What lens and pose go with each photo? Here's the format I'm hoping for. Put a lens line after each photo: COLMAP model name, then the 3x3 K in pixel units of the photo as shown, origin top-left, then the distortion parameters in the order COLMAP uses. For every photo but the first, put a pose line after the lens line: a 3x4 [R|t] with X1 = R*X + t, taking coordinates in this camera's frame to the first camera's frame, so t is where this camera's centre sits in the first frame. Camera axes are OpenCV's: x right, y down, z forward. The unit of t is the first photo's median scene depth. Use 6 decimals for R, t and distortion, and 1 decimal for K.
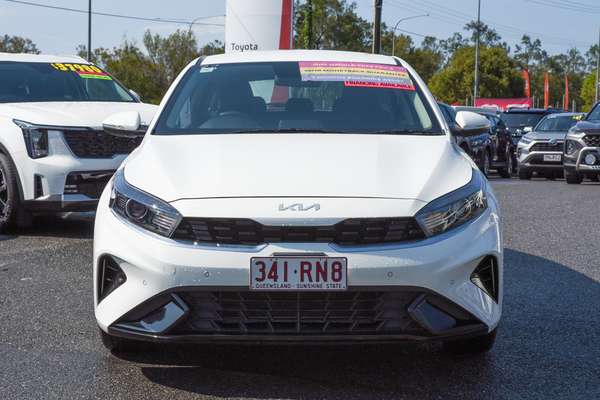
lens RADIAL K [[942.0, 0, 300.0], [0, 942.0, 200.0], [0, 0, 1]] dist [0.010293, -0.008078]
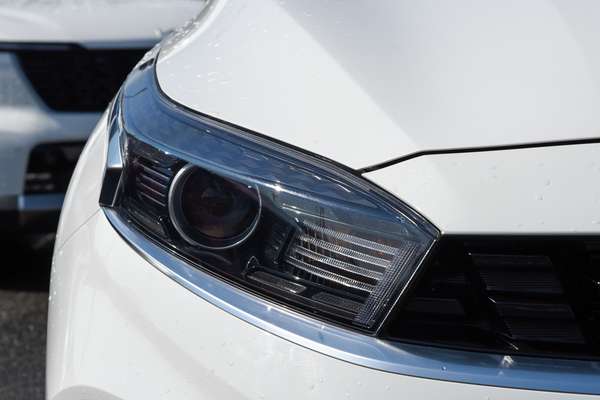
lens RADIAL K [[1219.4, 0, 300.0], [0, 1219.4, 200.0], [0, 0, 1]] dist [0.047978, 0.174025]
pose [[0.997248, -0.032035, -0.066853, -0.130926], [0.031339, 0.999443, -0.011430, 0.011684], [0.067182, 0.009304, 0.997697, 0.692692]]
